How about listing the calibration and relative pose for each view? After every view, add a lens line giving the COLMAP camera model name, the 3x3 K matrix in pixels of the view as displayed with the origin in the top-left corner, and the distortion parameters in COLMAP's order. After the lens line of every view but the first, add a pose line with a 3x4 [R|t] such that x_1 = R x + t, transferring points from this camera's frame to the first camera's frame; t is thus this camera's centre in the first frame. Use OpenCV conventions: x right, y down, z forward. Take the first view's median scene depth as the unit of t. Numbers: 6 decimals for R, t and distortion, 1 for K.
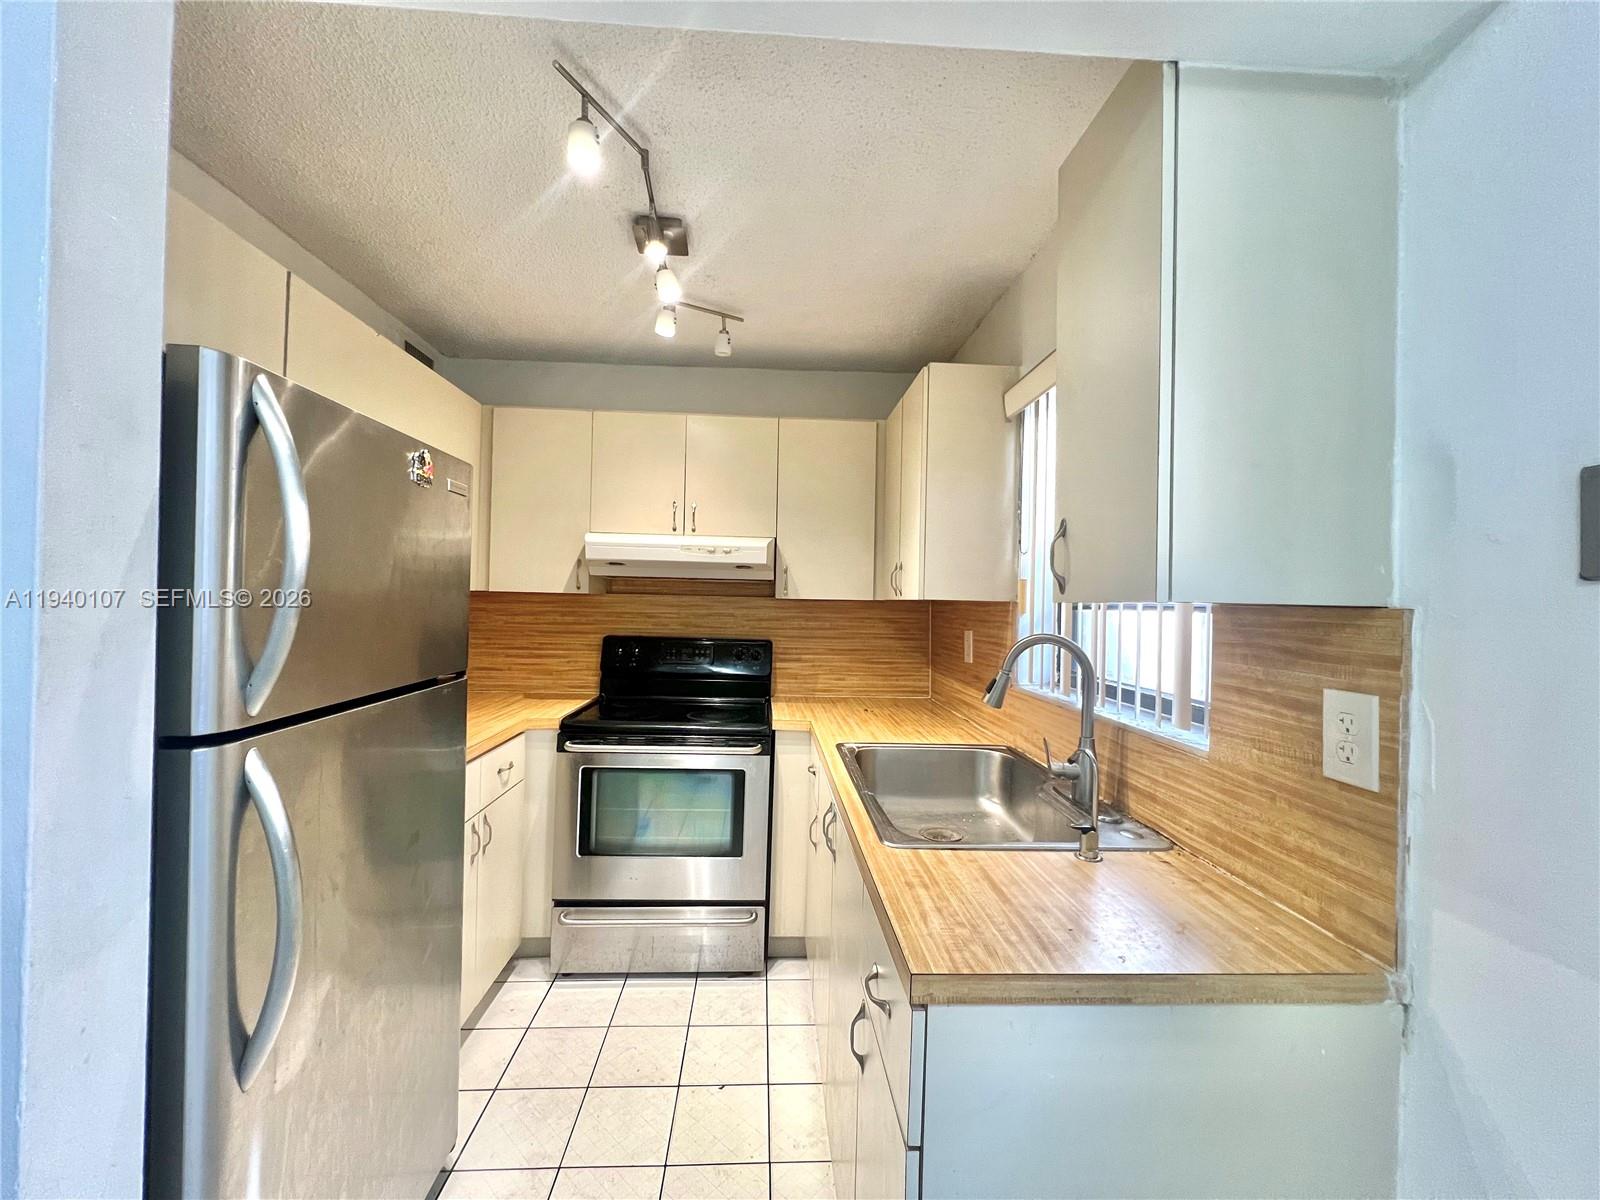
lens RADIAL K [[643.0, 0, 796.5], [0, 643.0, 596.6], [0, 0, 1]] dist [-0.001928, -0.000272]
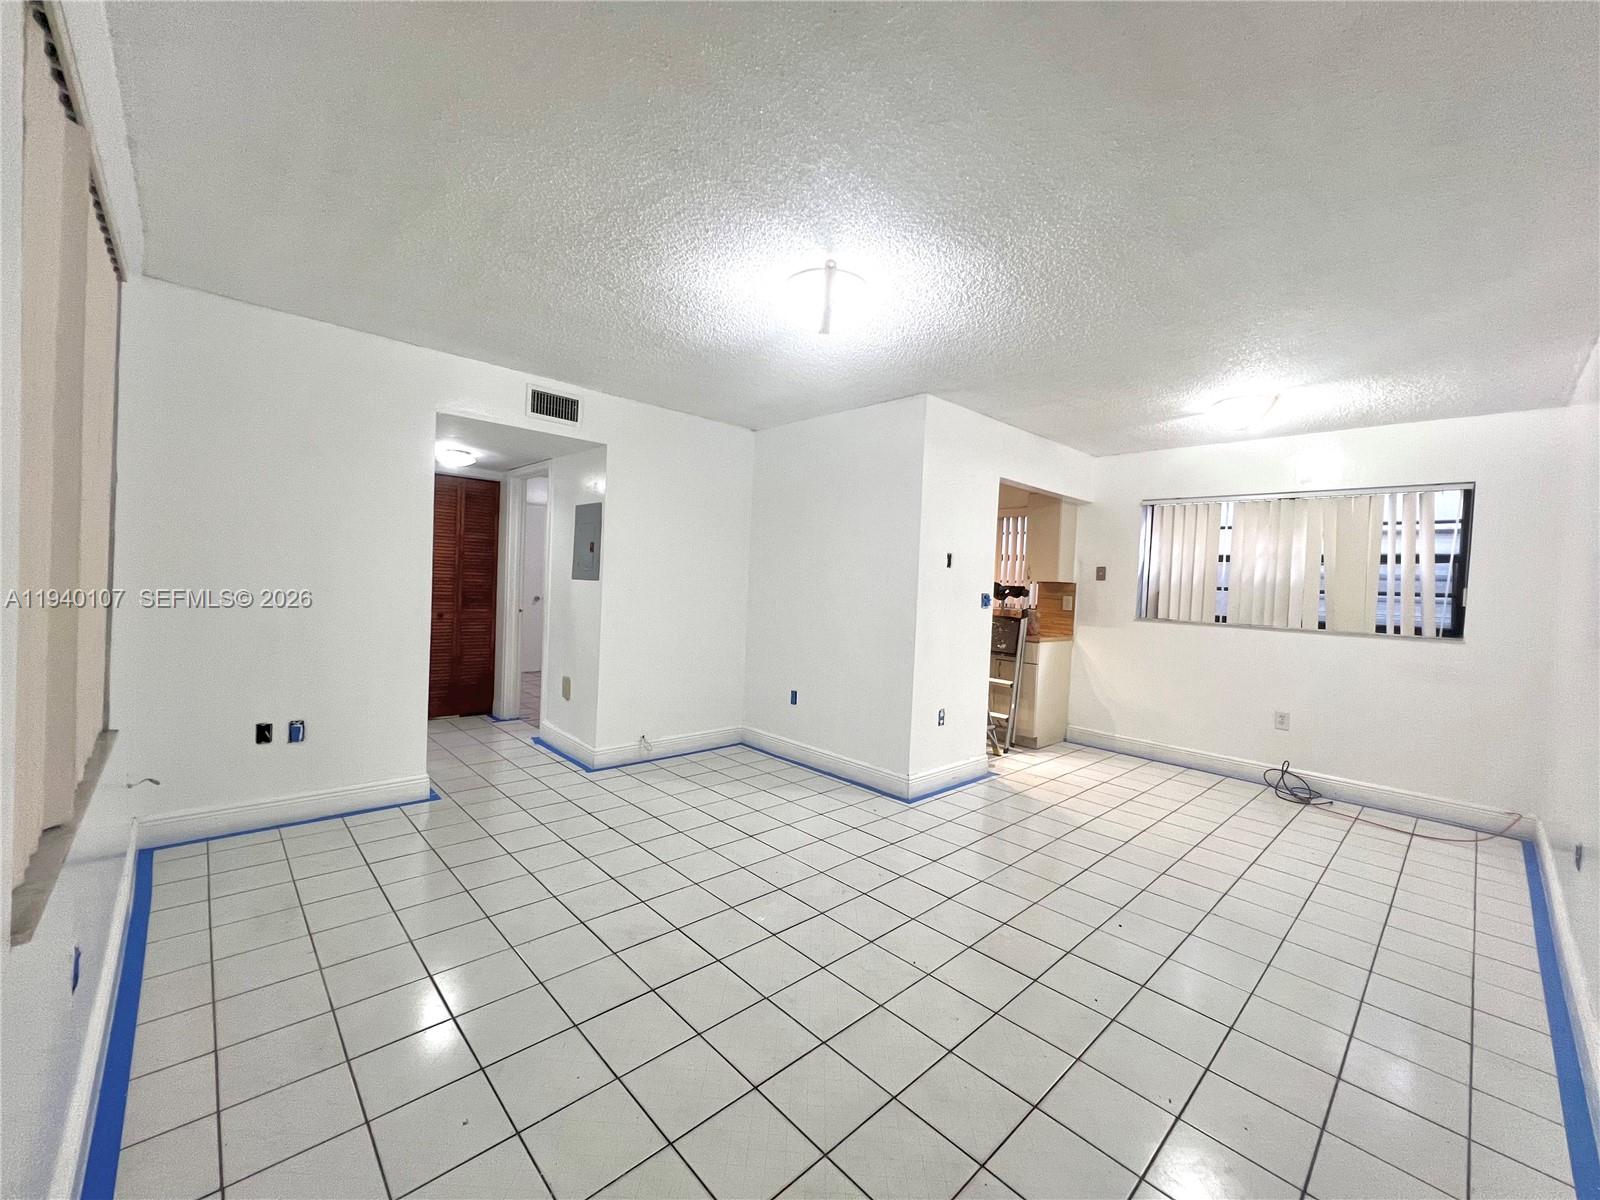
lens RADIAL K [[643.0, 0, 796.5], [0, 643.0, 596.6], [0, 0, 1]] dist [-0.001928, -0.000272]
pose [[0.769628, -0.005281, 0.638471, -2.147528], [-0.030094, 0.998554, 0.044536, -0.021719], [-0.637783, -0.053490, 0.768356, -0.892526]]
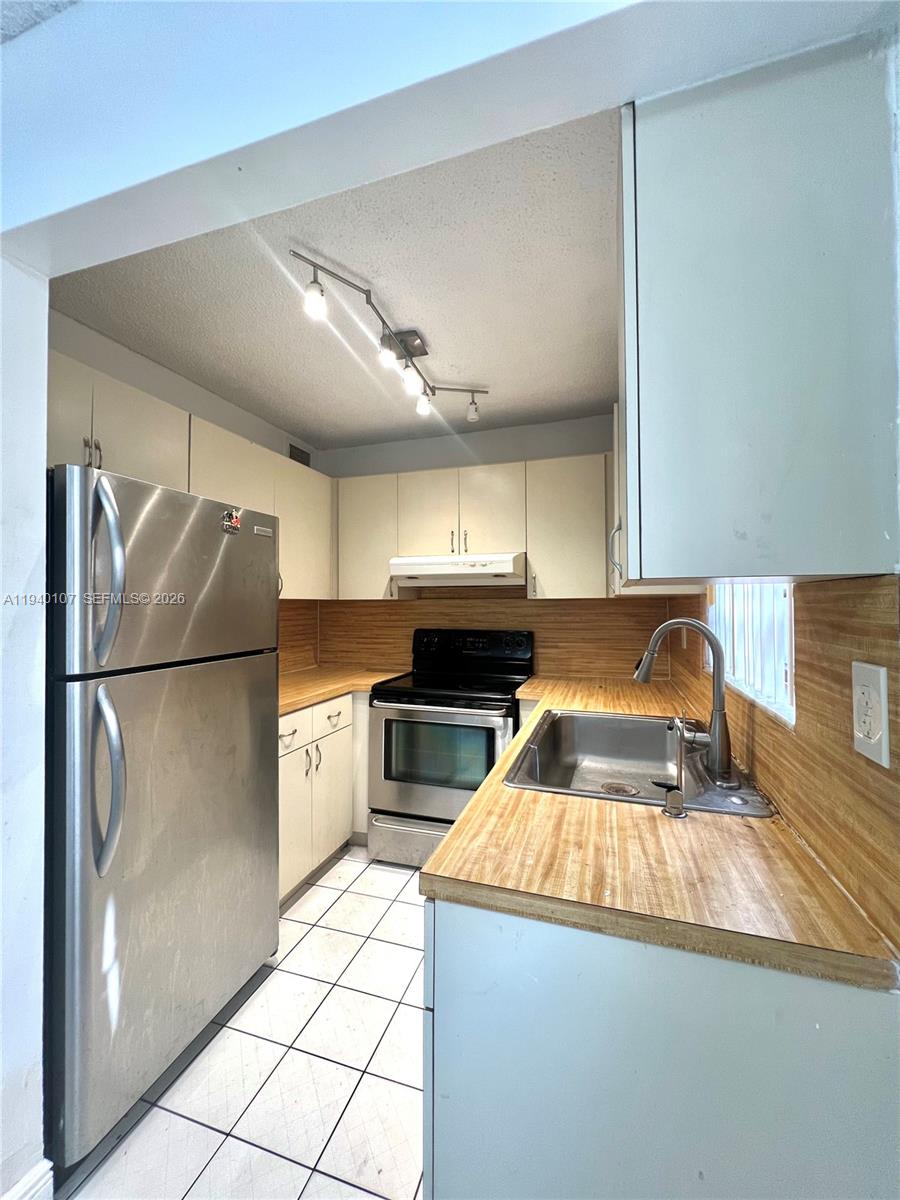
lens RADIAL K [[482.3, 0, 452.0], [0, 482.3, 598.0], [0, 0, 1]] dist [-0.001928, -0.000272]
pose [[0.932888, -0.030887, -0.358840, 0.216042], [0.026096, 0.999494, -0.018189, 0.018245], [0.359220, 0.007604, 0.933222, 0.037800]]
